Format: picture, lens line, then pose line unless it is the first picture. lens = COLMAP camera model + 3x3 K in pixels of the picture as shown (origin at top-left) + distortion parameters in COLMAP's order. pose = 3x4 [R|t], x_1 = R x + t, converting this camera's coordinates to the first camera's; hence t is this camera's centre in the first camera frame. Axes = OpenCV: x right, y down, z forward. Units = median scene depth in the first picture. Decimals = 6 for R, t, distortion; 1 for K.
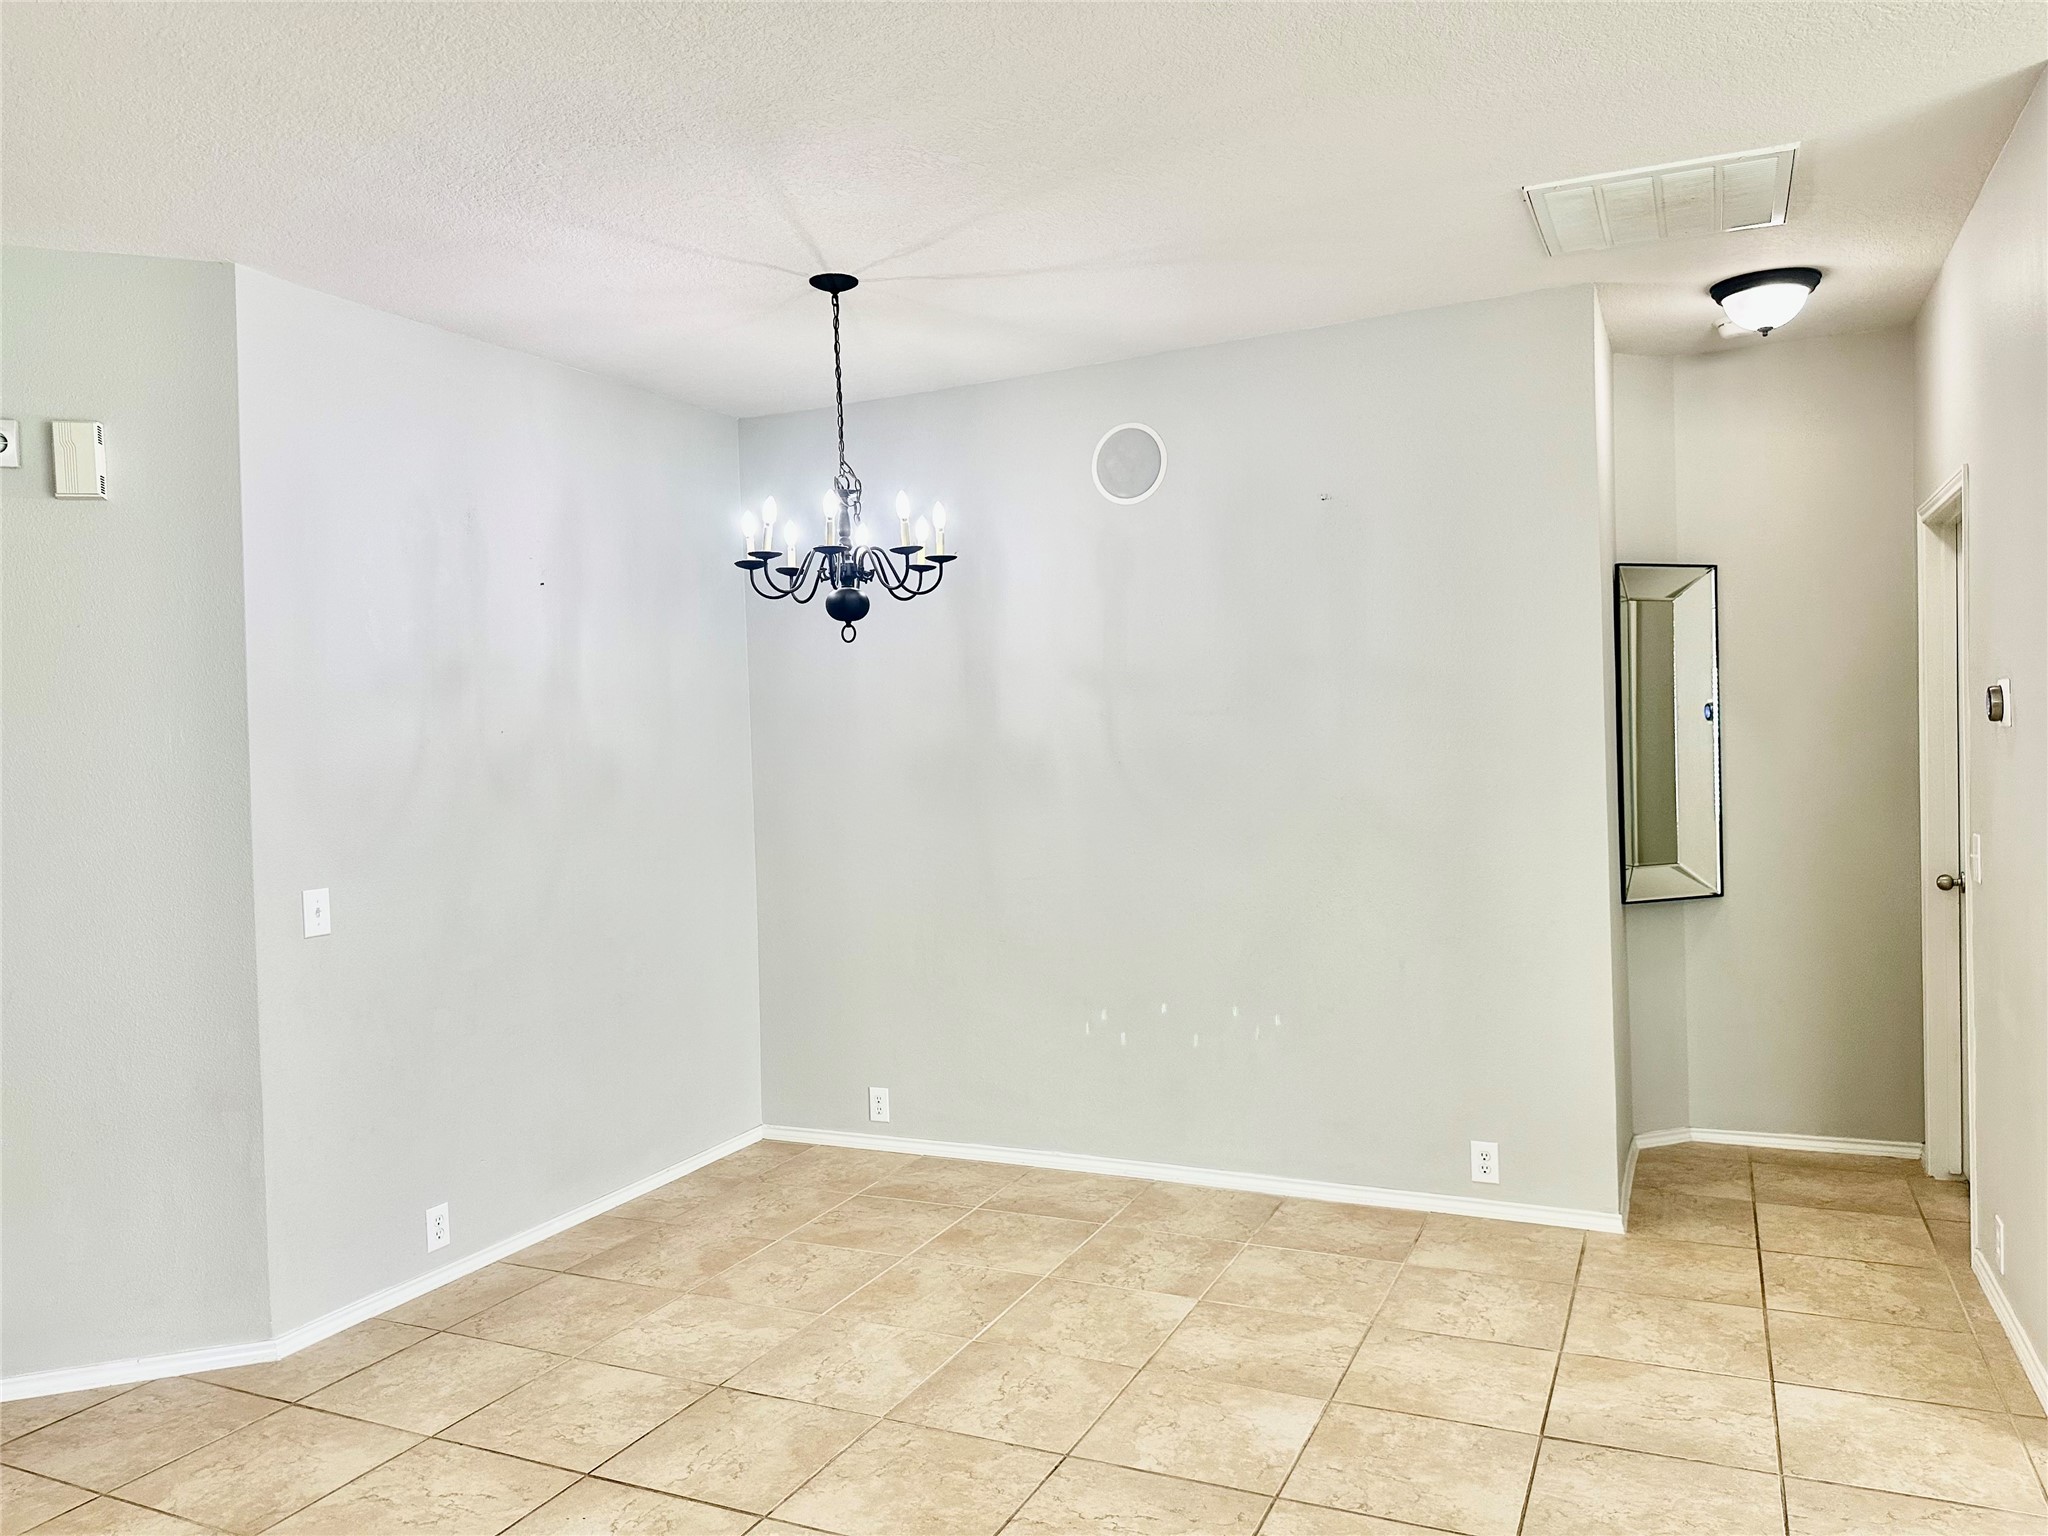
lens RADIAL K [[1431.5, 0, 1016.5], [0, 1431.5, 774.1], [0, 0, 1]] dist [0.080188, -0.091039]
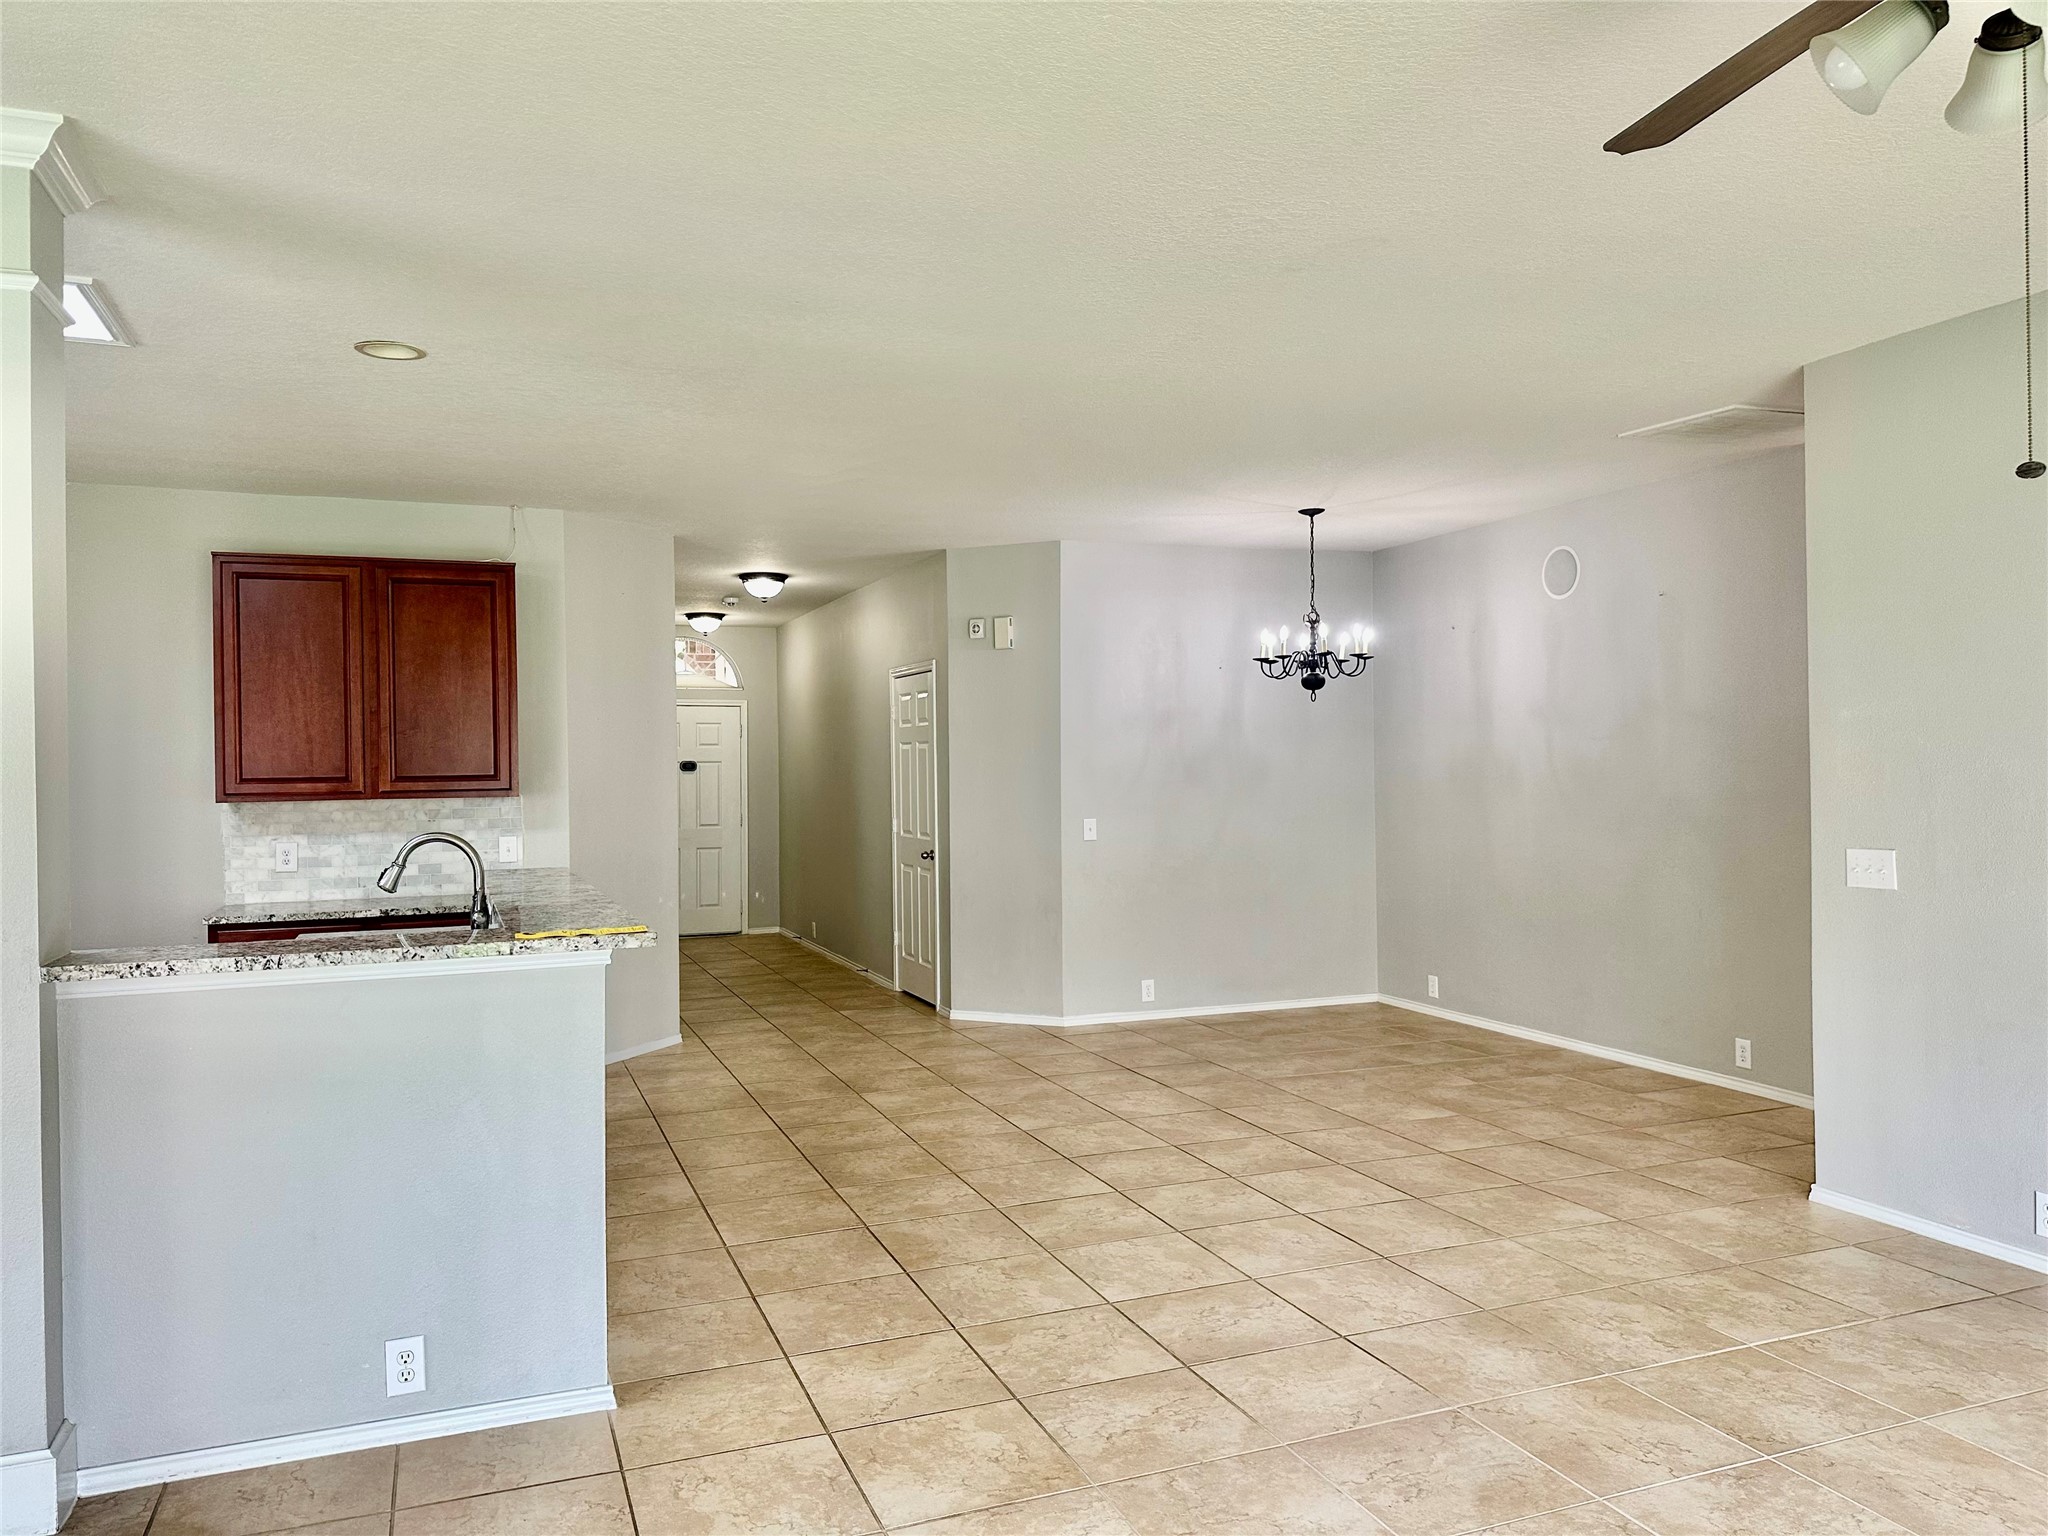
lens RADIAL K [[1431.5, 0, 1016.7], [0, 1431.5, 774.4], [0, 0, 1]] dist [0.080188, -0.091039]
pose [[0.724213, 0.024257, -0.689150, 0.884695], [-0.025037, 0.999647, 0.008875, -0.004191], [0.689122, 0.010827, 0.724564, -0.608808]]
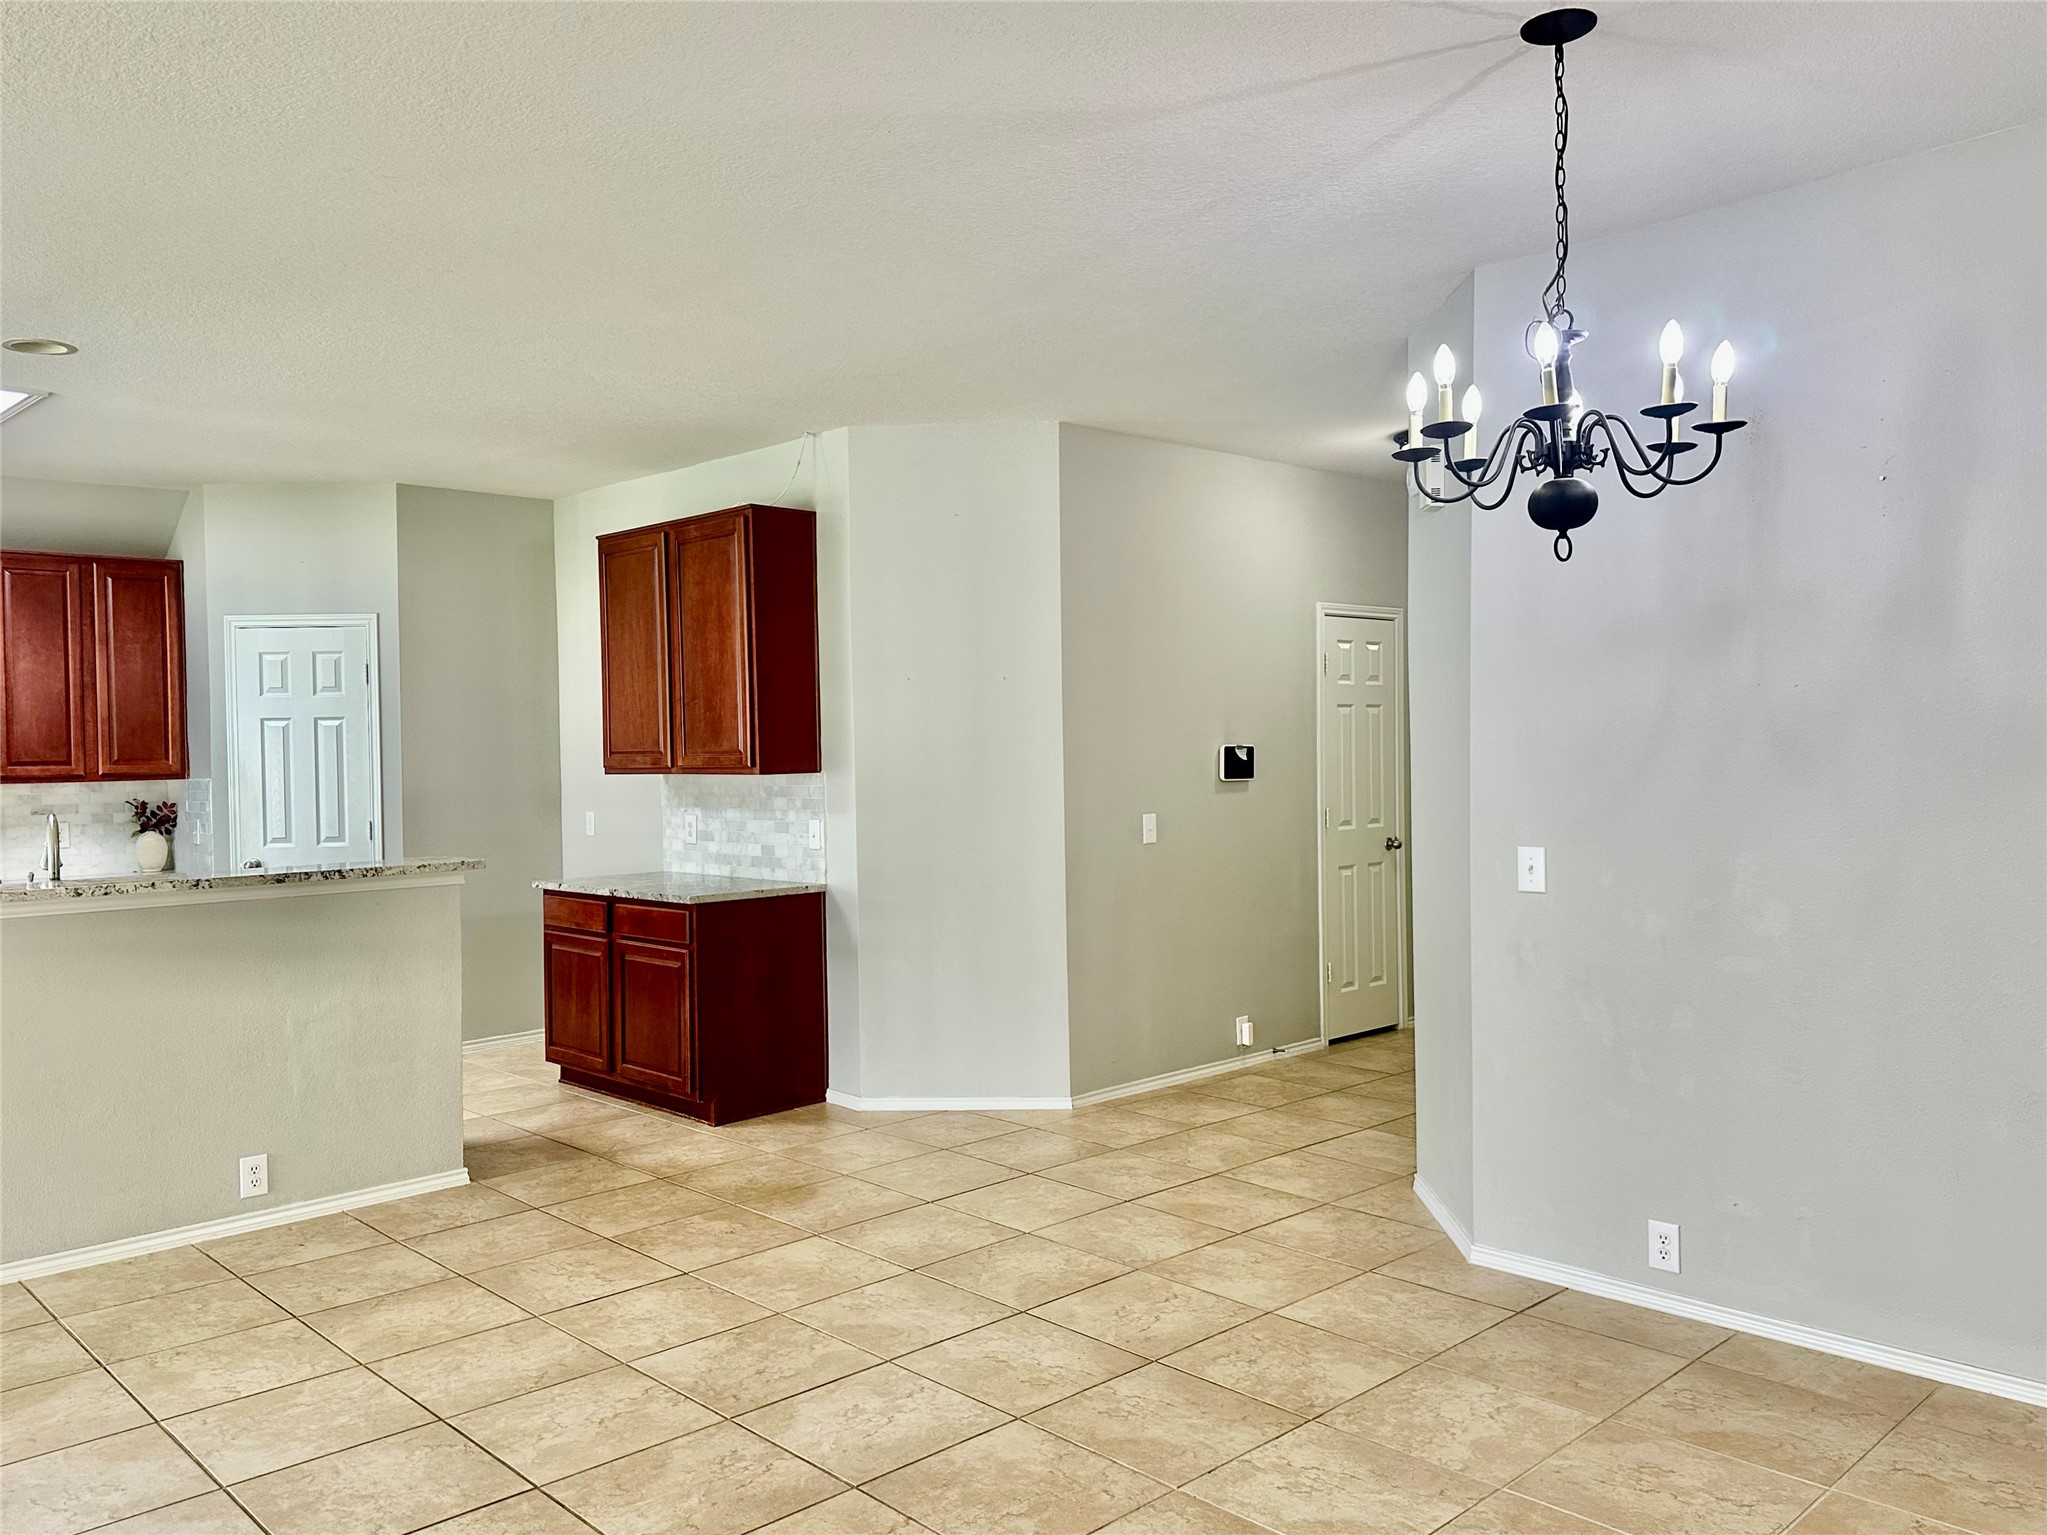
lens RADIAL K [[1561.9, 0, 1010.4], [0, 1561.9, 774.8], [0, 0, 1]] dist [0.012172, -0.019696]
pose [[-0.360107, 0.052990, -0.931405, 0.664567], [0.004535, 0.998473, 0.055052, -0.033455], [0.932900, 0.015601, -0.359798, 1.026638]]
